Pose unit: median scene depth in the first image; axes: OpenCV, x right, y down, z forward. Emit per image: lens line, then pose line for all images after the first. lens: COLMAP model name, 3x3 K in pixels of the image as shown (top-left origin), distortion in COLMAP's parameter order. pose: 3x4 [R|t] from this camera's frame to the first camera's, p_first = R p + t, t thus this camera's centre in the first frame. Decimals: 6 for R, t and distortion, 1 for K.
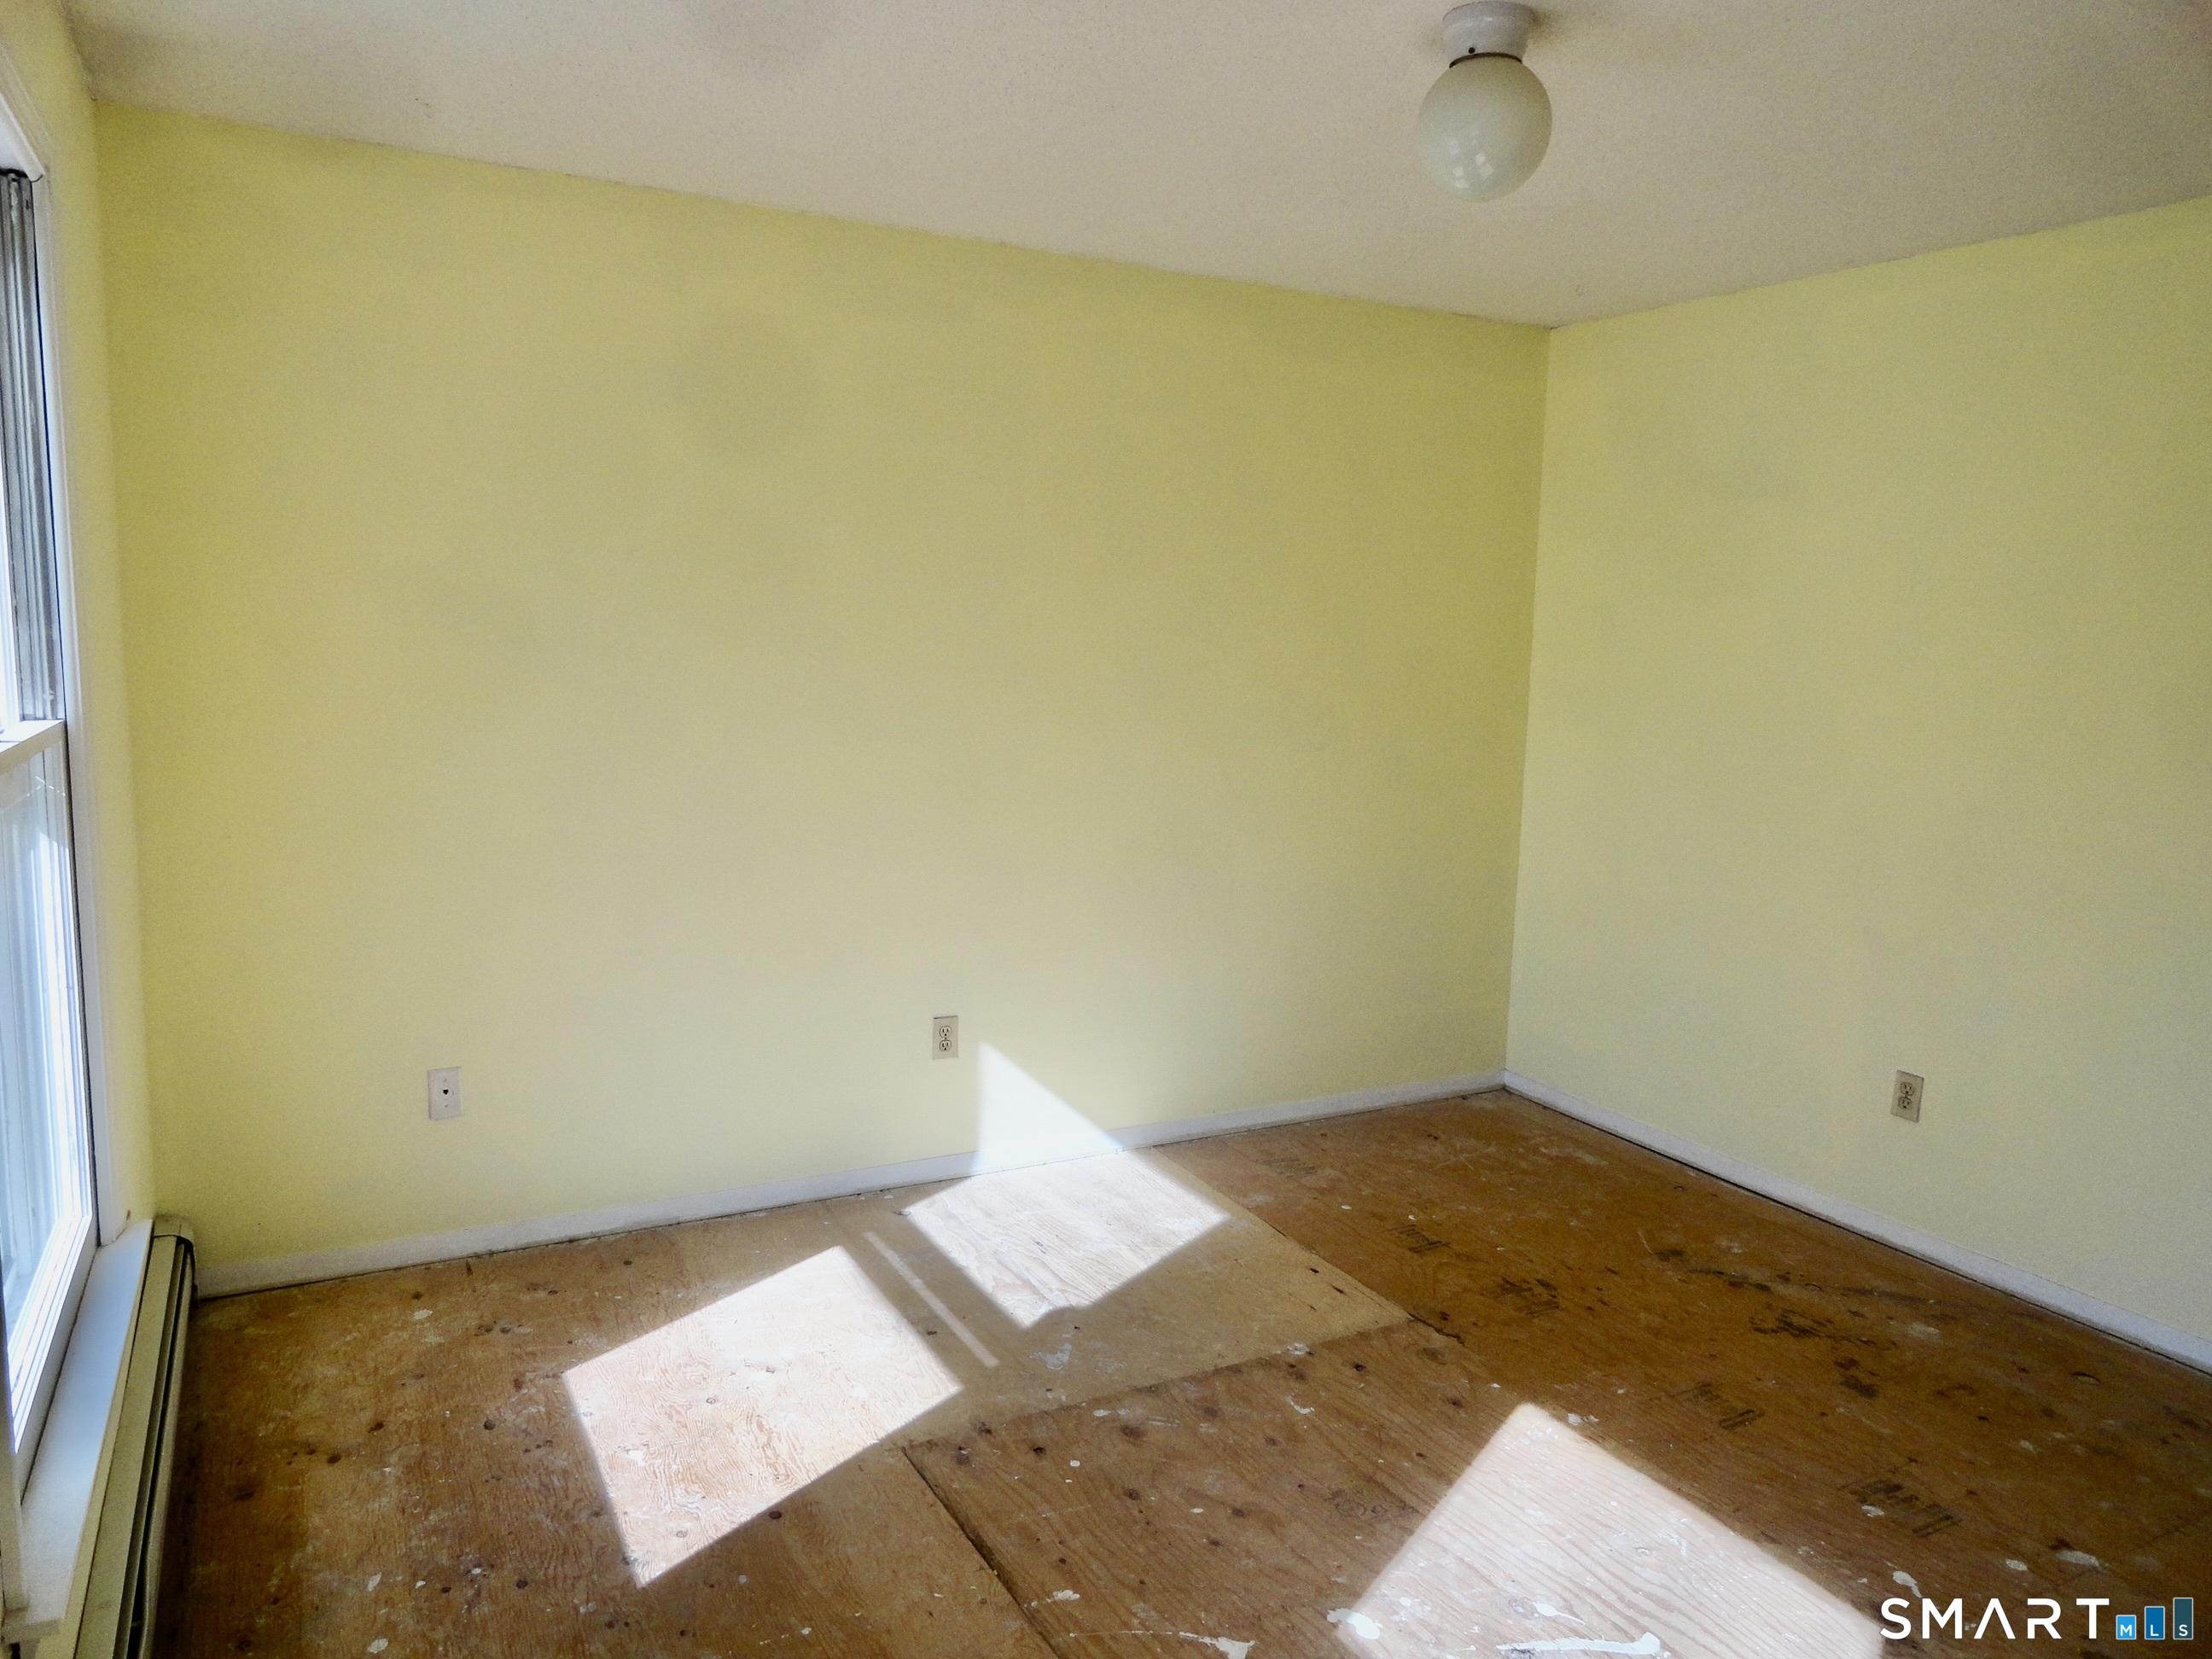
lens RADIAL K [[1517.7, 0, 1102.8], [0, 1517.7, 825.5], [0, 0, 1]] dist [-0.012486, 0.009511]
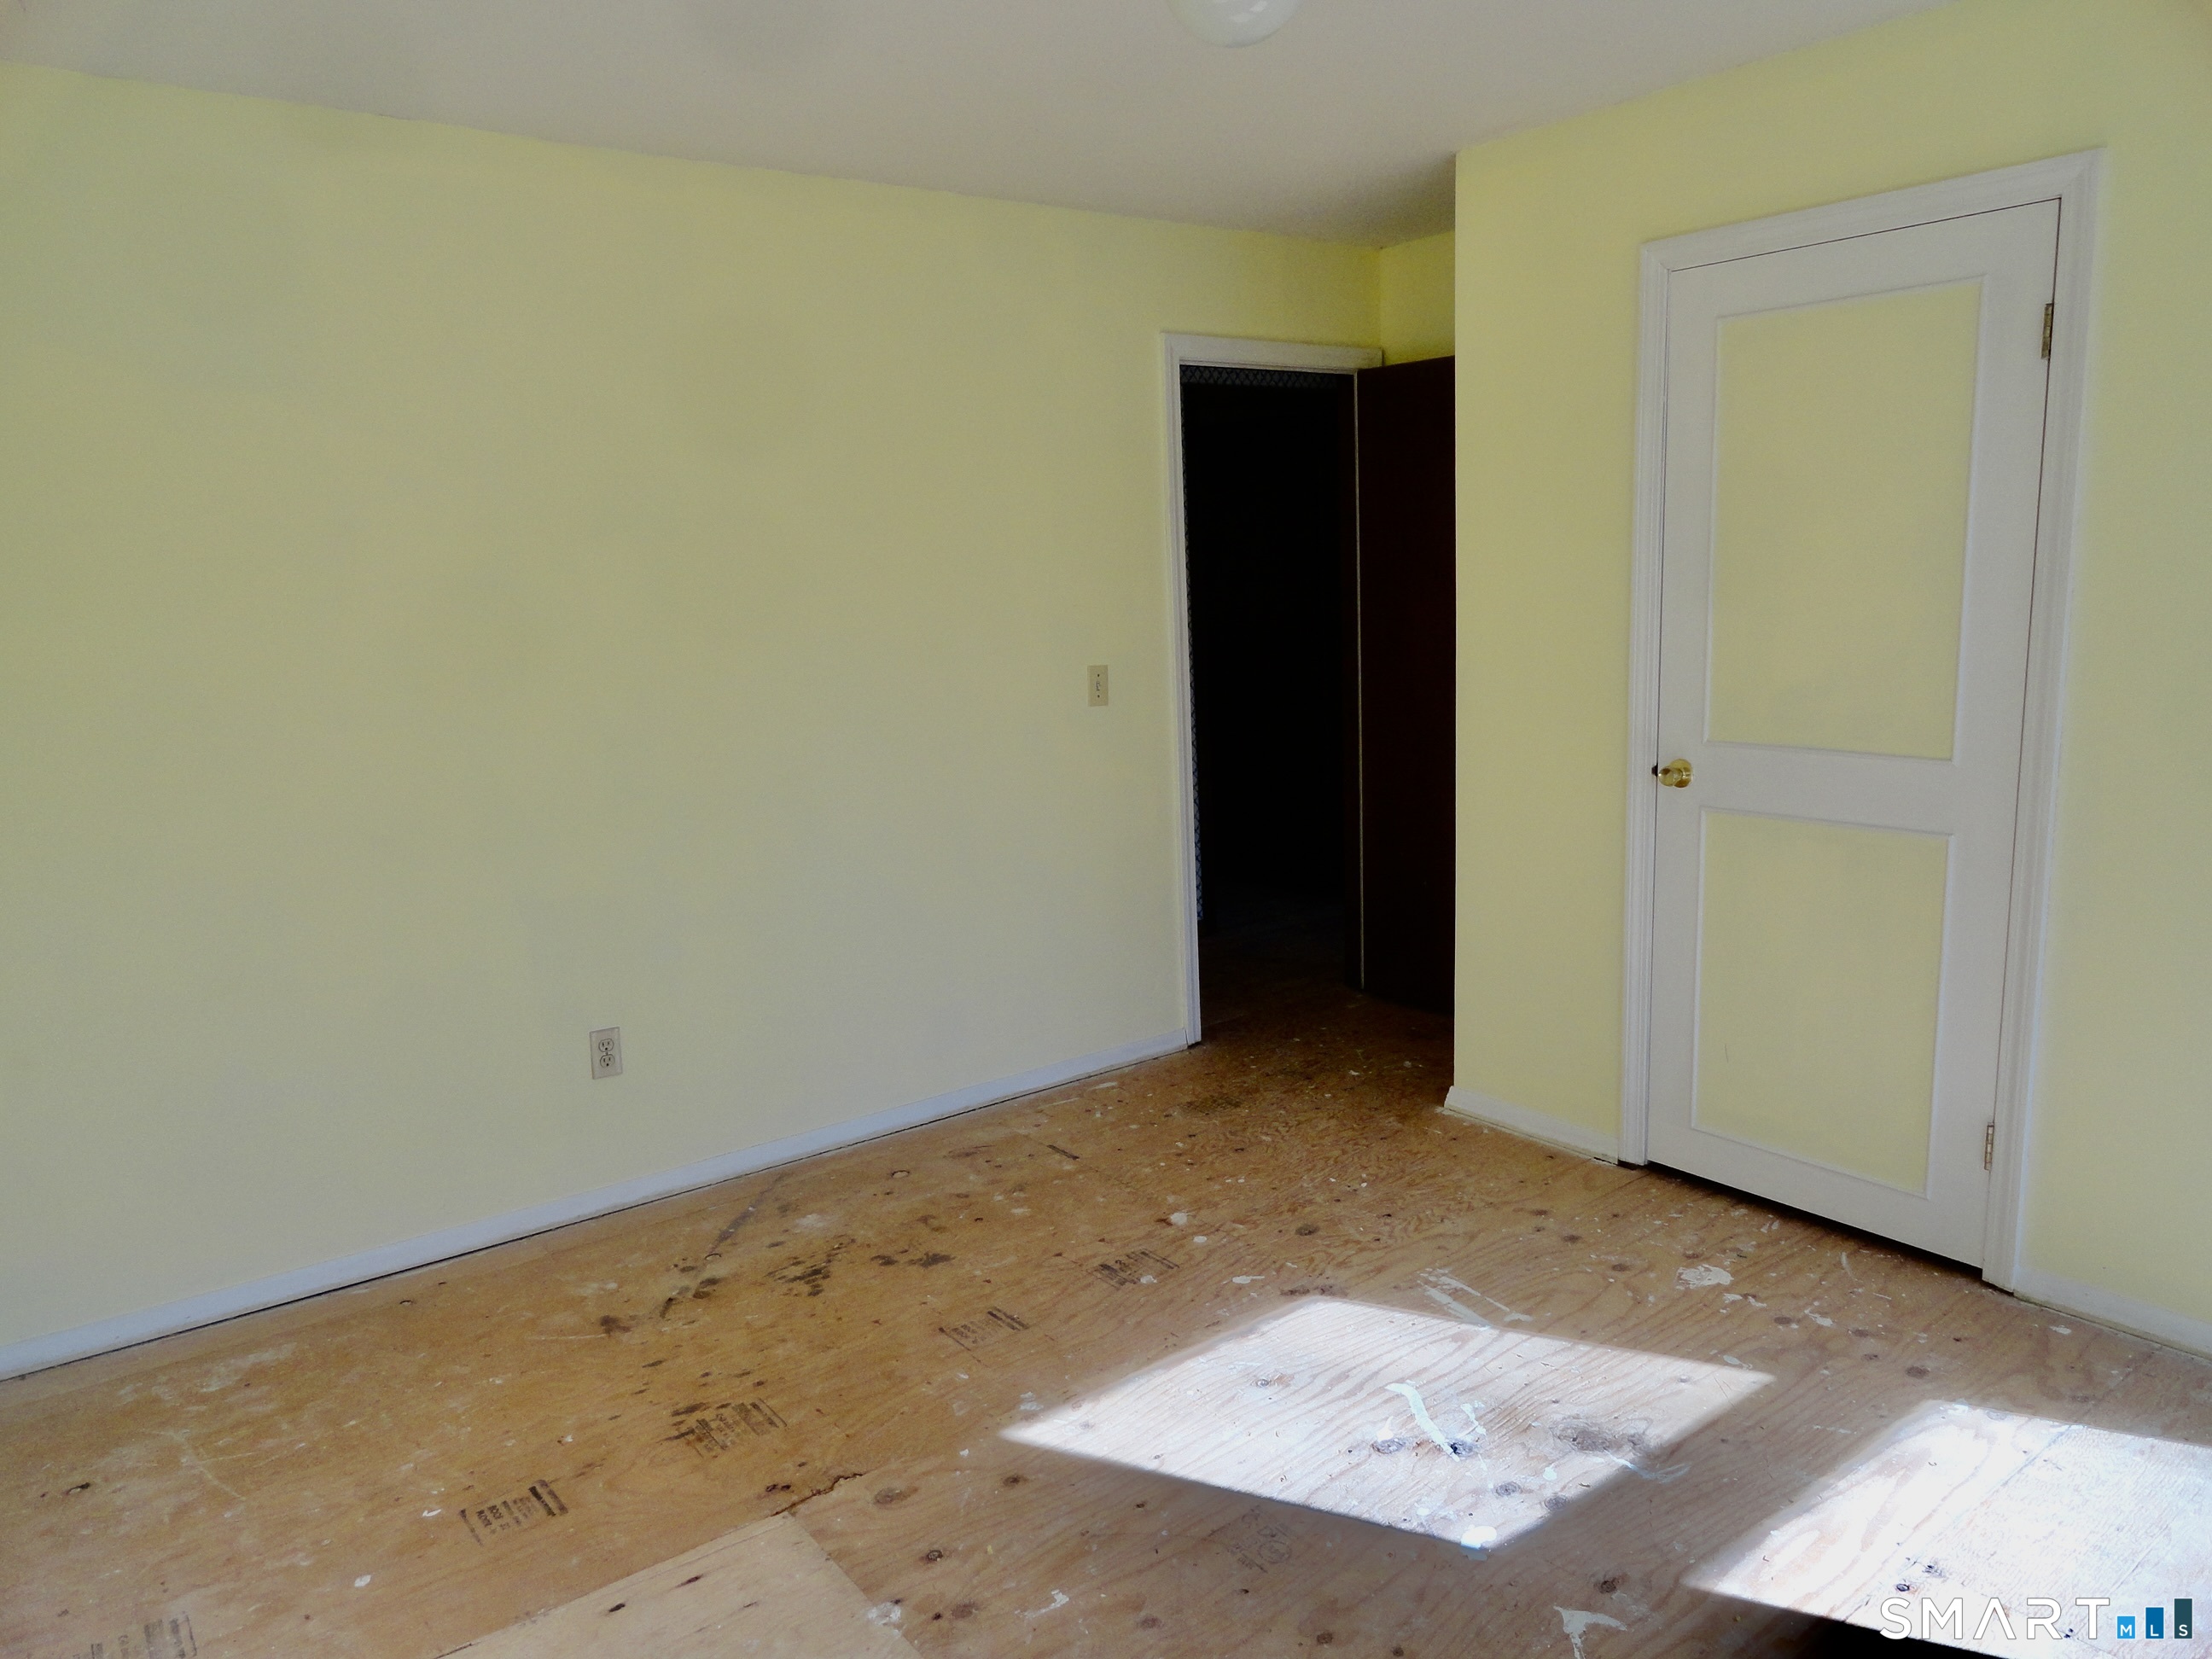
lens RADIAL K [[1517.7, 0, 1108.6], [0, 1517.7, 830.6], [0, 0, 1]] dist [-0.012486, 0.009511]
pose [[-0.155241, -0.189692, 0.969493, -0.462075], [0.162091, 0.963199, 0.214415, -0.120861], [-0.974488, 0.190432, -0.118781, 0.873692]]
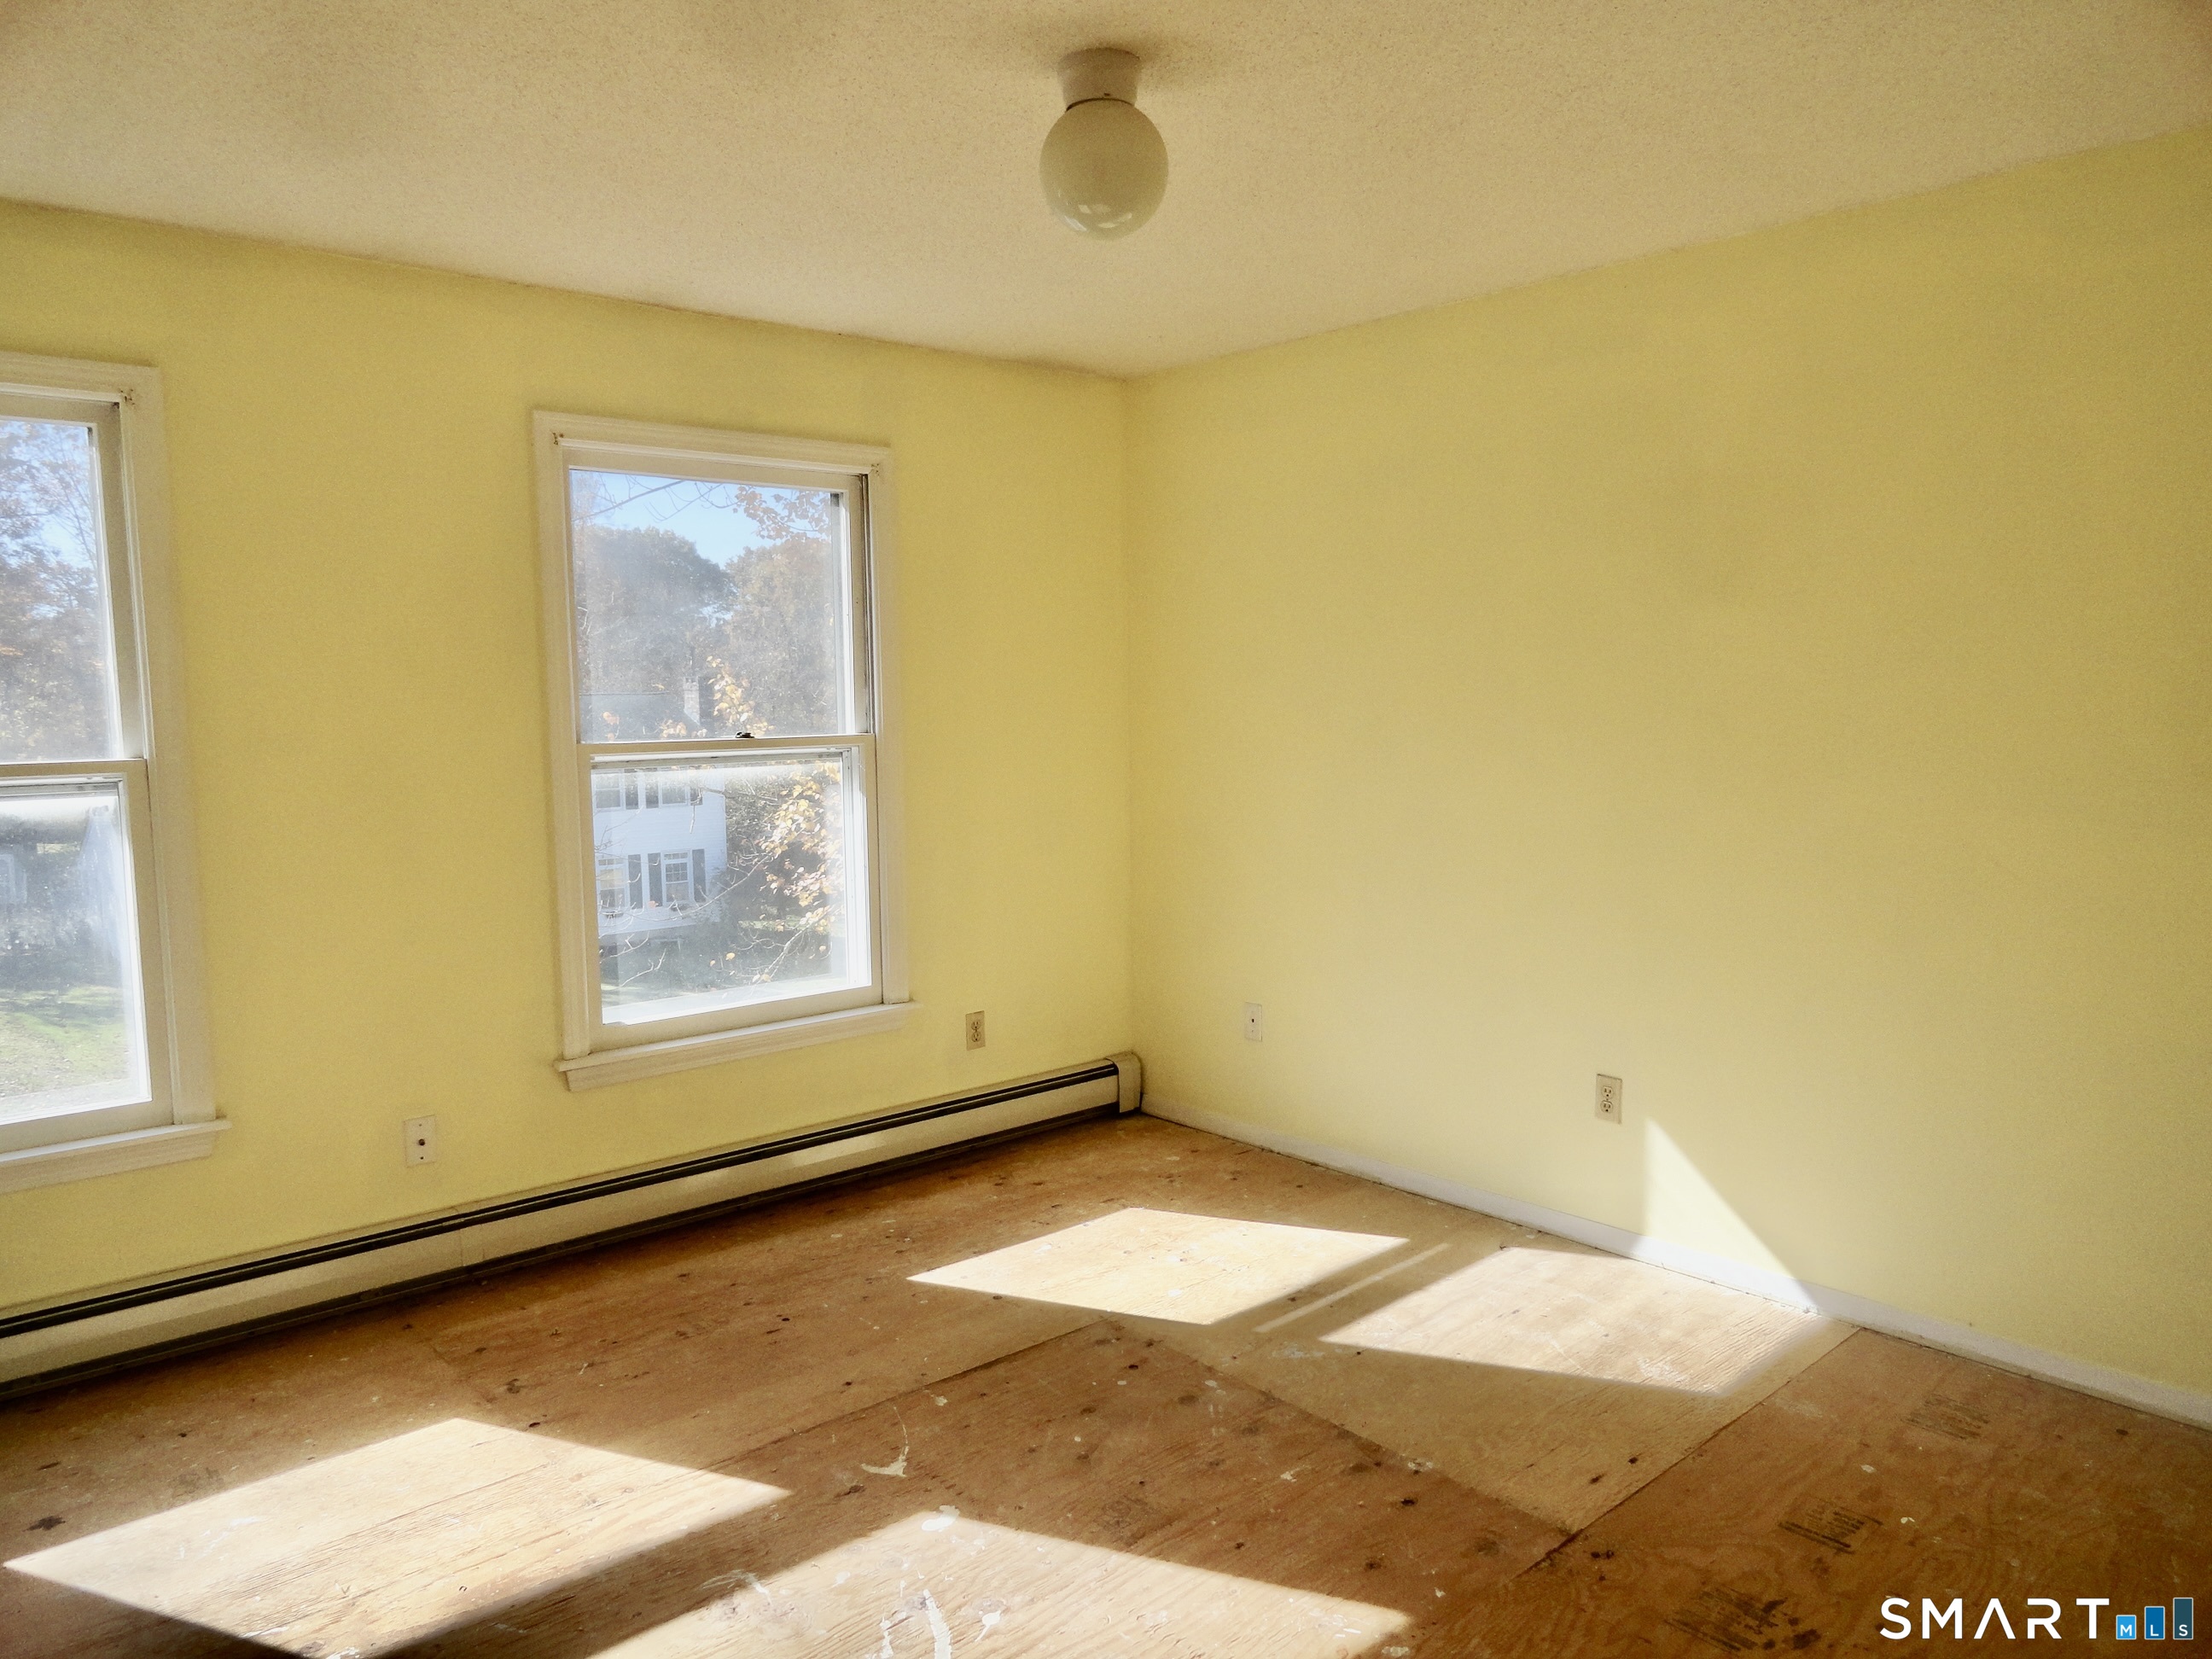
lens RADIAL K [[1517.7, 0, 1102.9], [0, 1517.7, 832.7], [0, 0, 1]] dist [-0.012486, 0.009511]
pose [[0.215470, 0.064345, -0.974388, 0.884469], [-0.107871, 0.993288, 0.041739, -0.036293], [0.970534, 0.096115, 0.220965, 0.562741]]
